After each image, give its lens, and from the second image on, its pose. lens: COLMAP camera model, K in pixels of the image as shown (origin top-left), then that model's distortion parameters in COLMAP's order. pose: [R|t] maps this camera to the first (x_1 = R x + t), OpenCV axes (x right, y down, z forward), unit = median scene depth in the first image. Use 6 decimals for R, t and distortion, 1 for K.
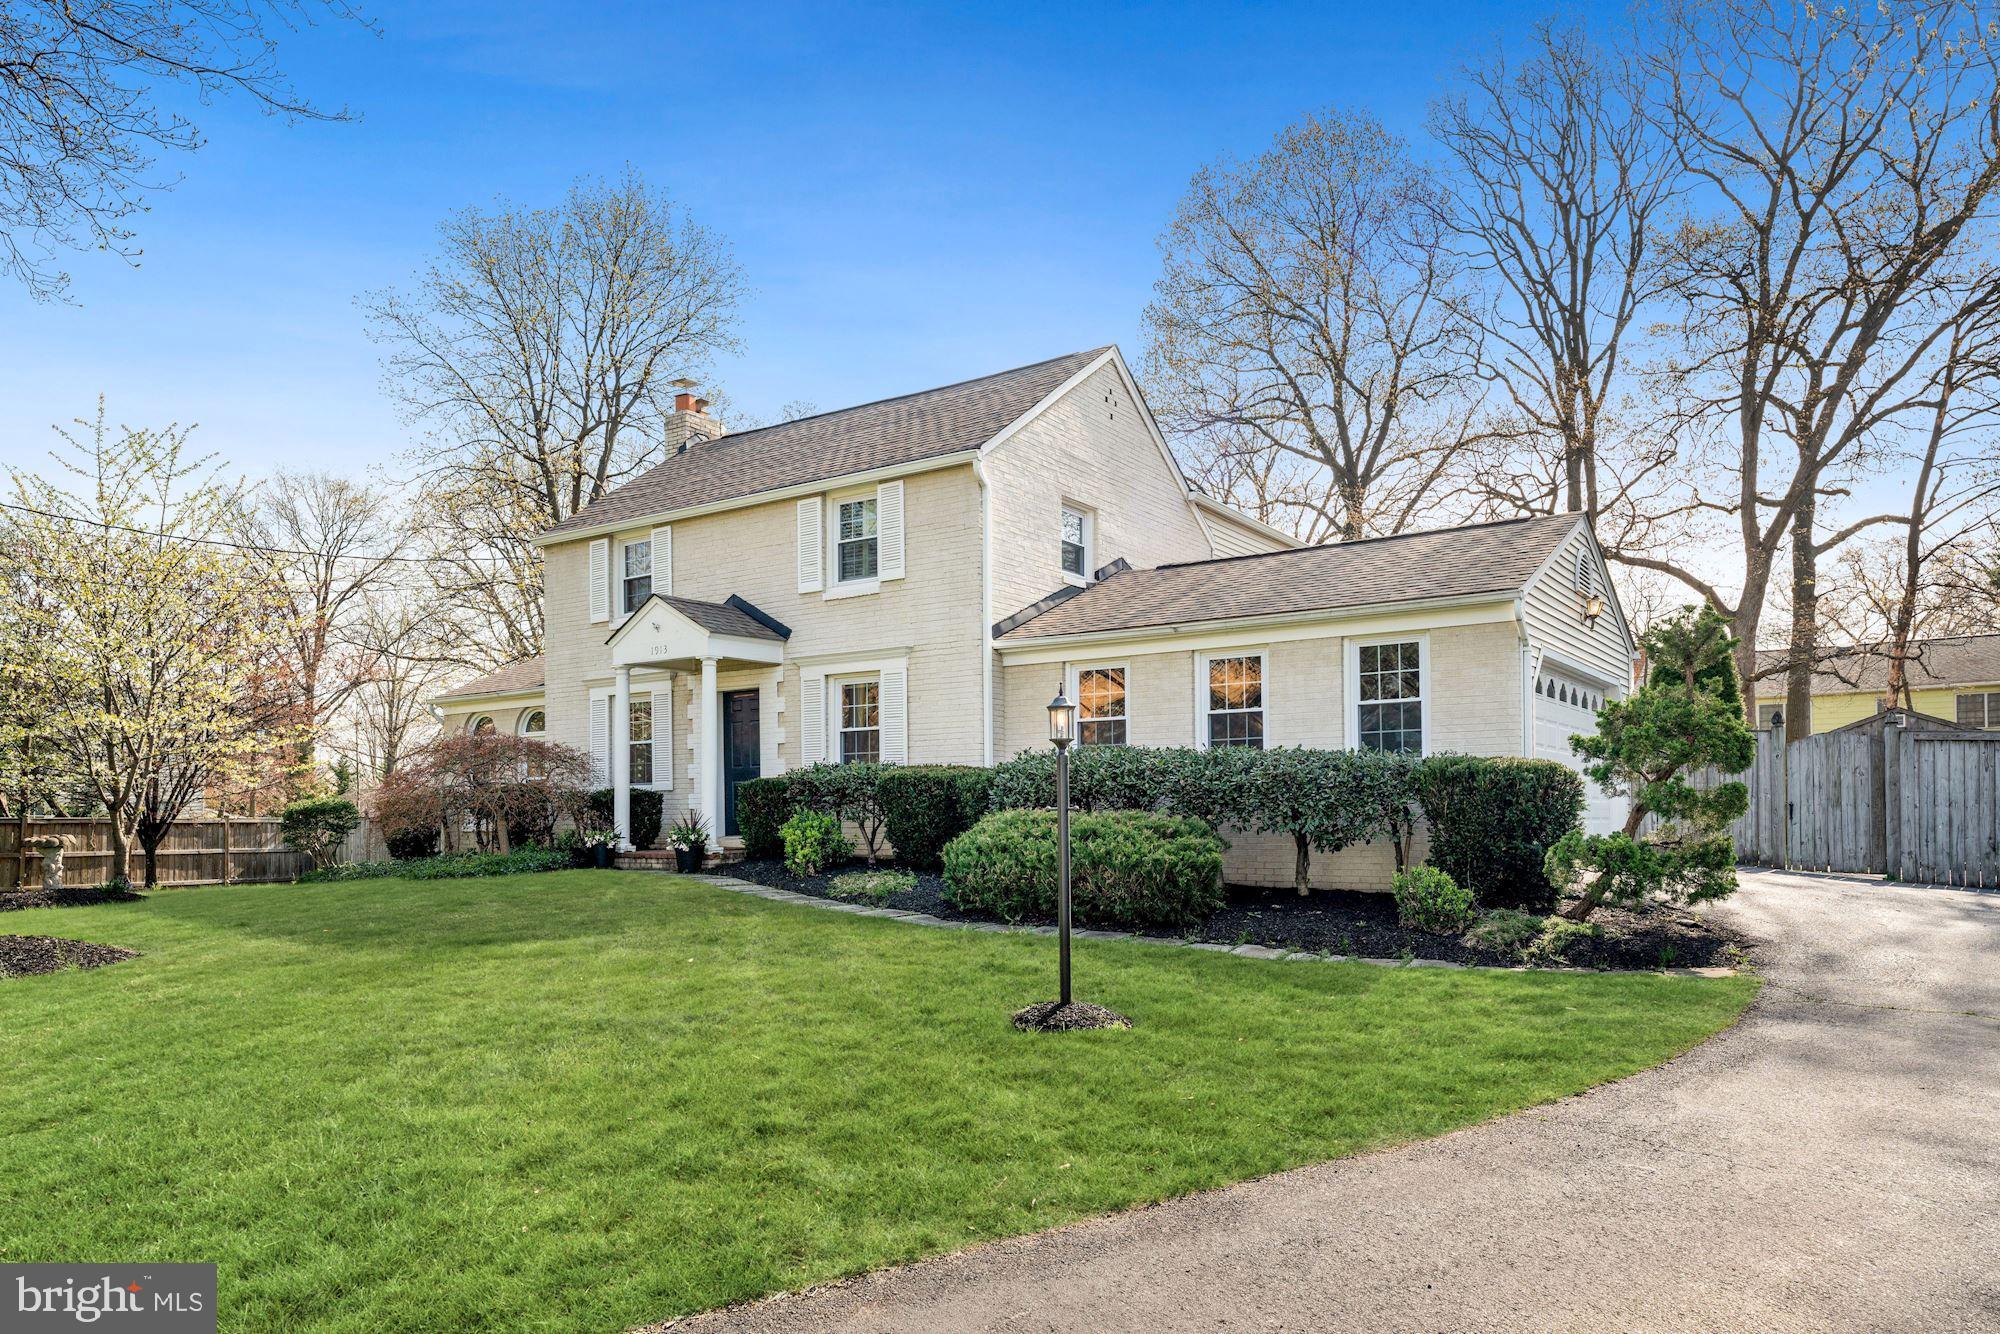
lens RADIAL K [[1334.8, 0, 1005.8], [0, 1334.8, 796.5], [0, 0, 1]] dist [0.039175, -0.001346]
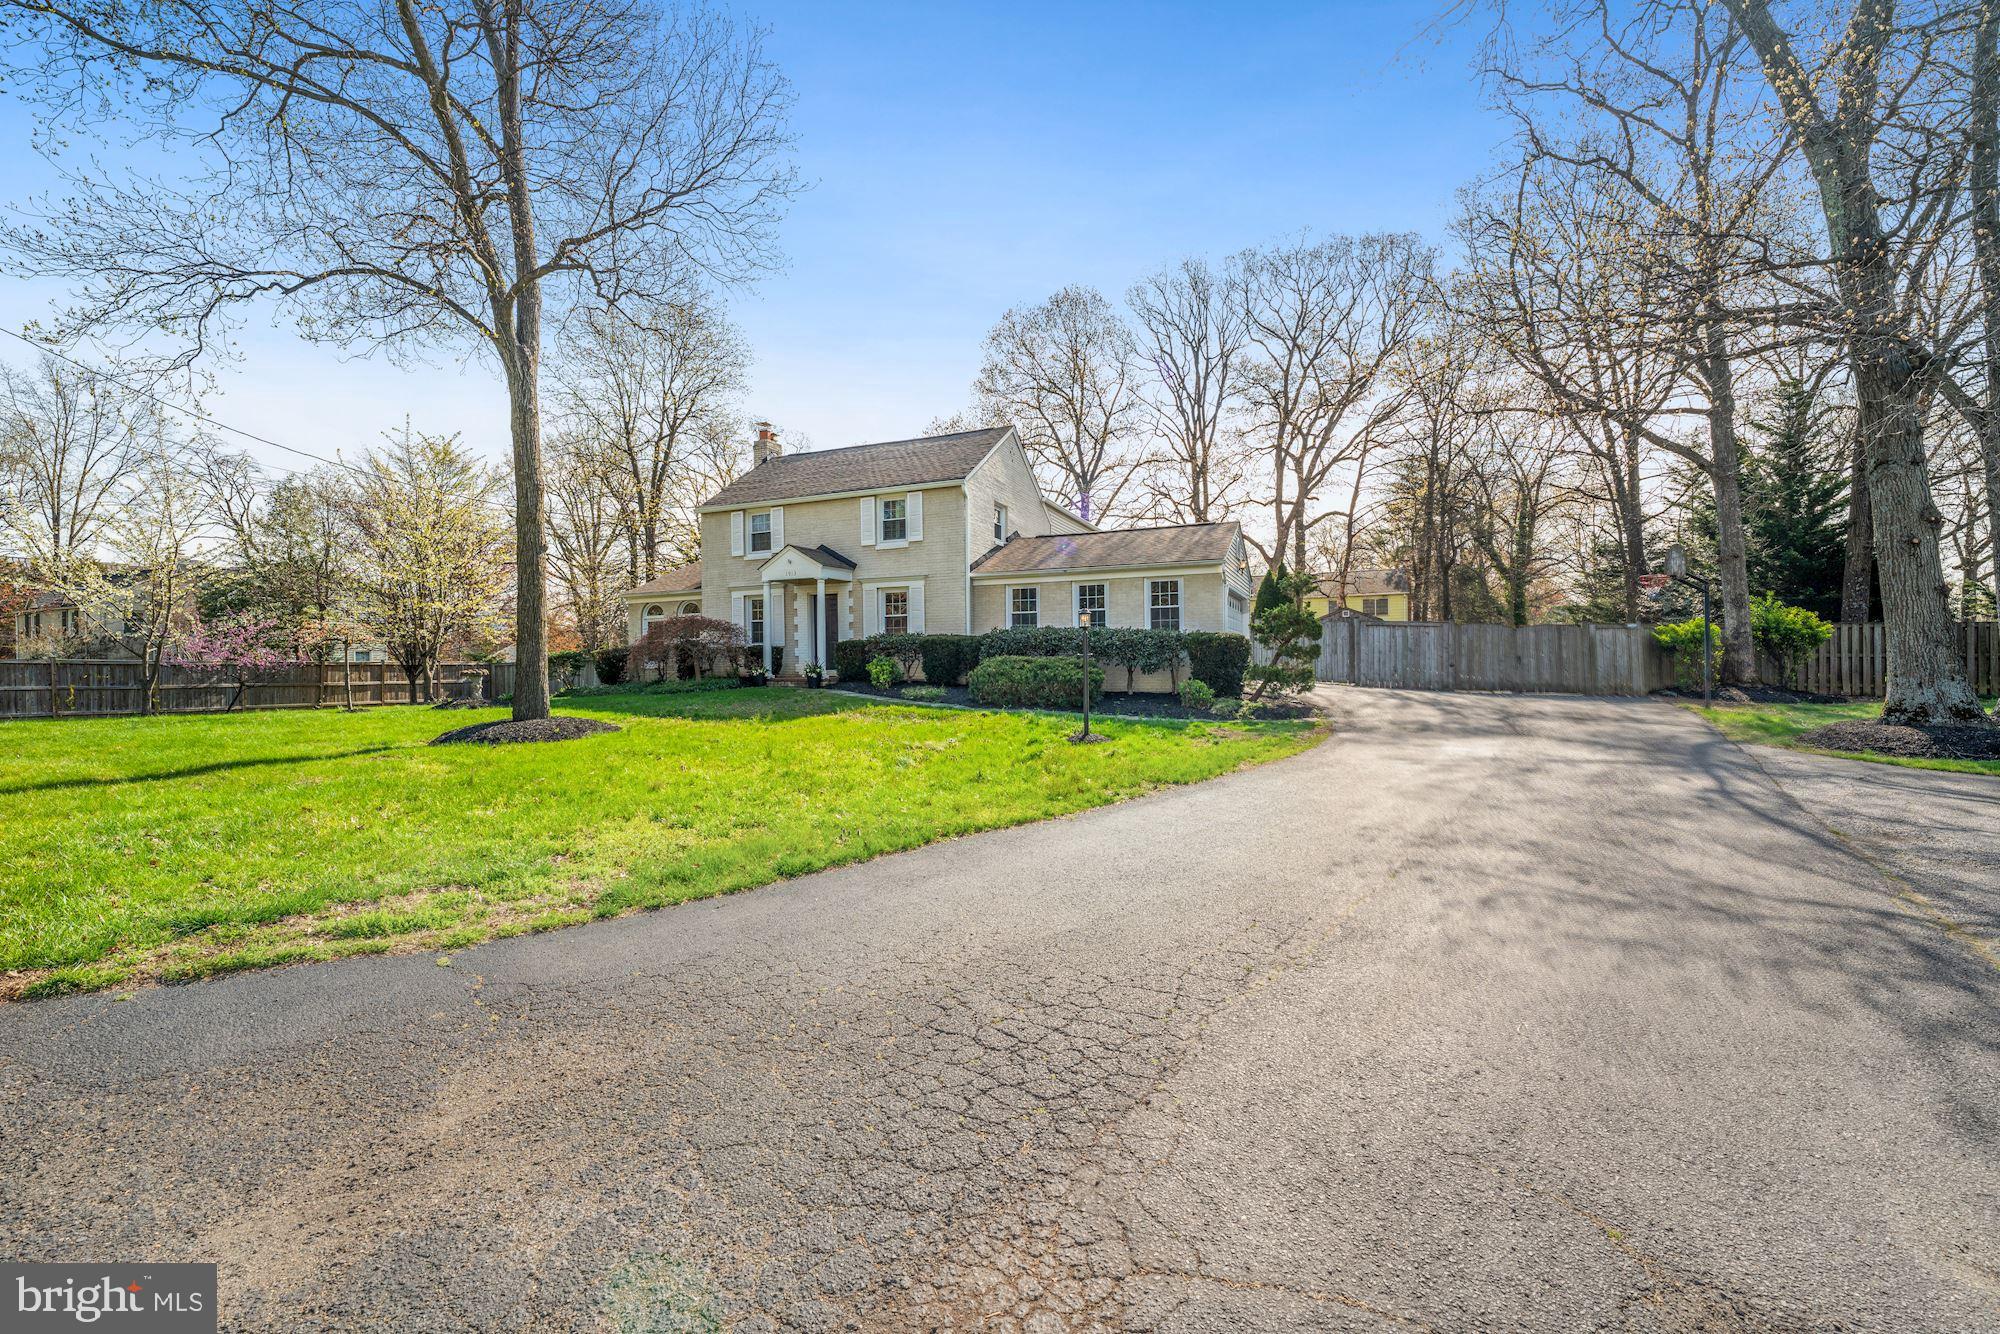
lens RADIAL K [[800.7, 0, 1000.0], [0, 800.7, 667.0], [0, 0, 1]] dist [0.000320, 0.000278]
pose [[0.980450, -0.004440, 0.196718, -0.196075], [0.000226, 0.999770, 0.021442, 0.000118], [-0.196768, -0.020978, 0.980226, -0.198816]]
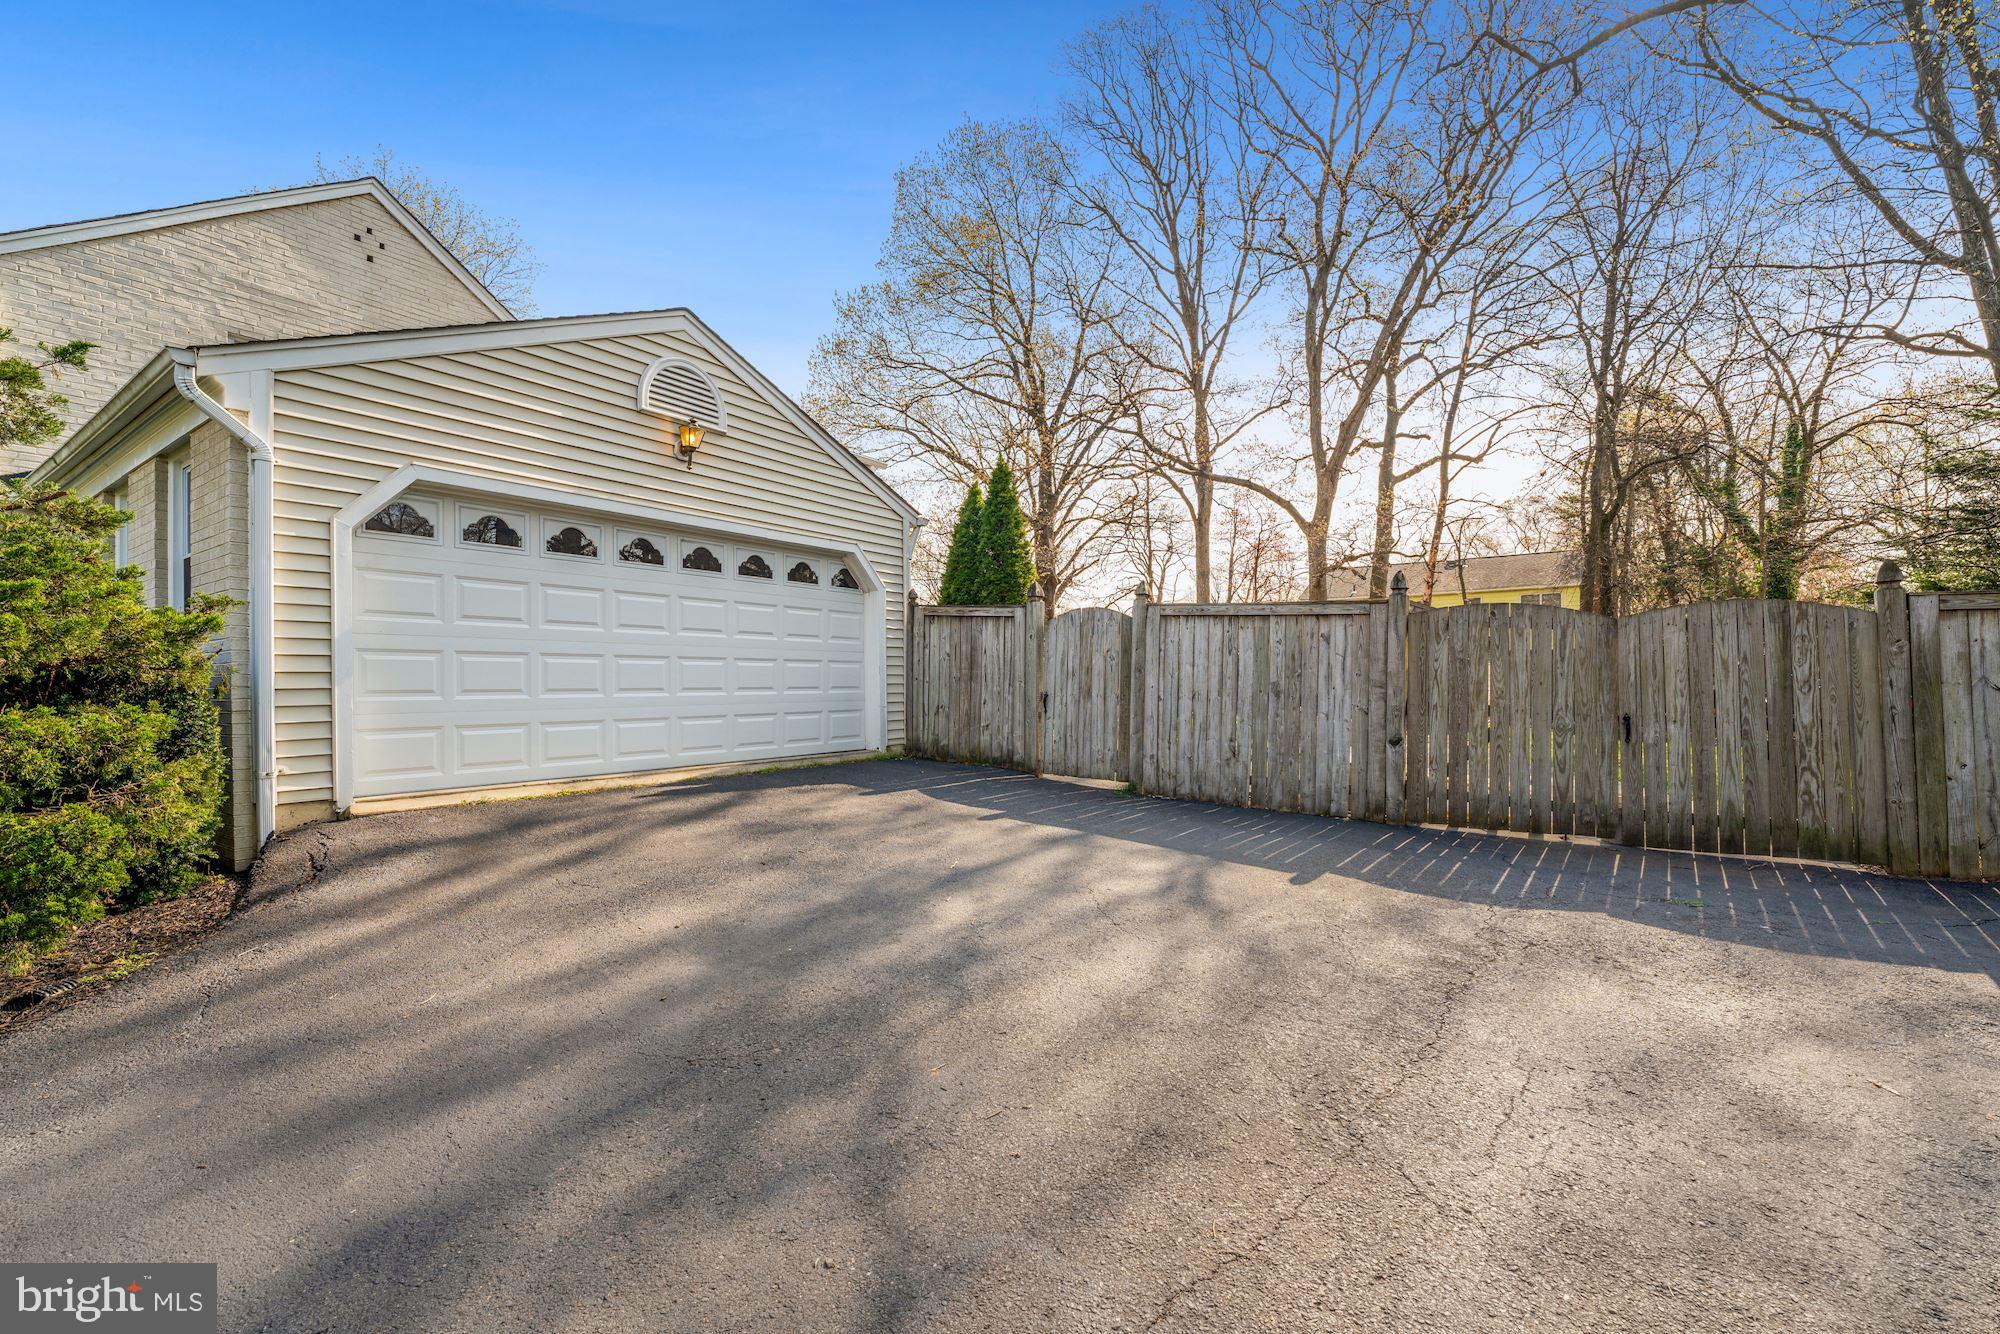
lens RADIAL K [[838.0, 0, 1006.5], [0, 838.0, 699.6], [0, 0, 1]] dist [-0.017942, 0.000085]
pose [[0.999989, -0.001824, -0.004280, 0.557366], [0.001986, 0.999271, 0.038130, -0.010654], [0.004207, -0.038138, 0.999264, 0.485686]]
